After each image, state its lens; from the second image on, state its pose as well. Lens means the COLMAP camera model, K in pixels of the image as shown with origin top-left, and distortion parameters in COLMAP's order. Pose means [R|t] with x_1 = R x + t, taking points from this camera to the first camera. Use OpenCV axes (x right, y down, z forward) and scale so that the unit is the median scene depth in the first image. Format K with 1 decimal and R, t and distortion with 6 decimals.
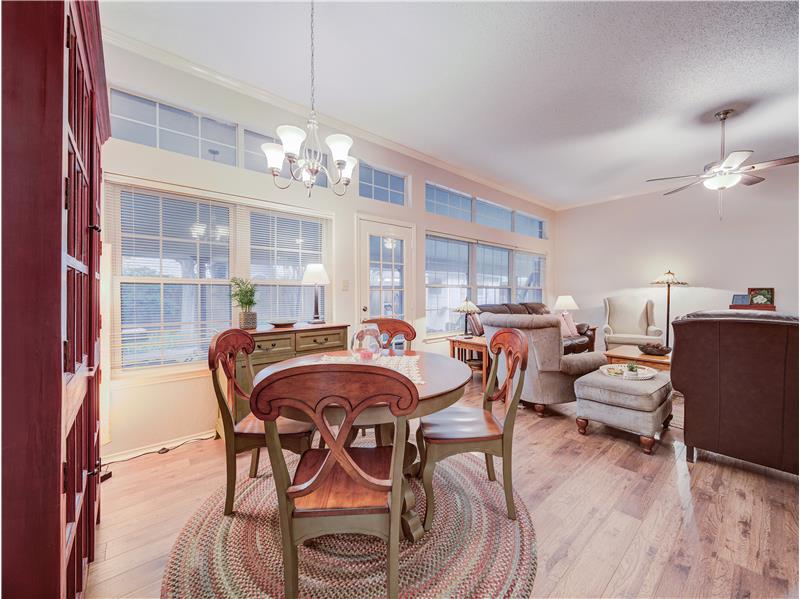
lens RADIAL K [[315.4, 0, 400.5], [0, 315.4, 296.4], [0, 0, 1]] dist [-0.001677, -0.000491]
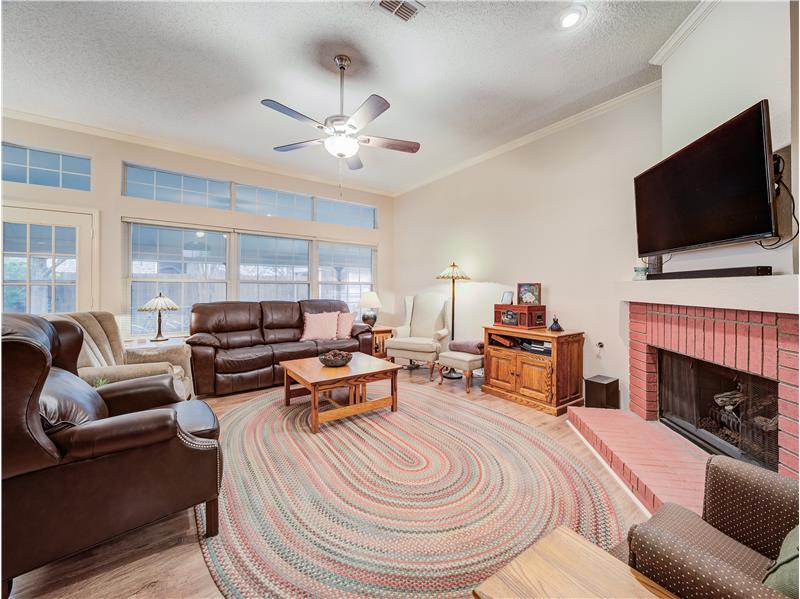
lens RADIAL K [[315.4, 0, 400.5], [0, 315.4, 296.4], [0, 0, 1]] dist [-0.001677, -0.000491]
pose [[0.994700, 0.007006, -0.102579, 0.816035], [-0.006530, 0.999966, 0.004982, 0.004331], [0.102610, -0.004286, 0.994712, 0.163920]]
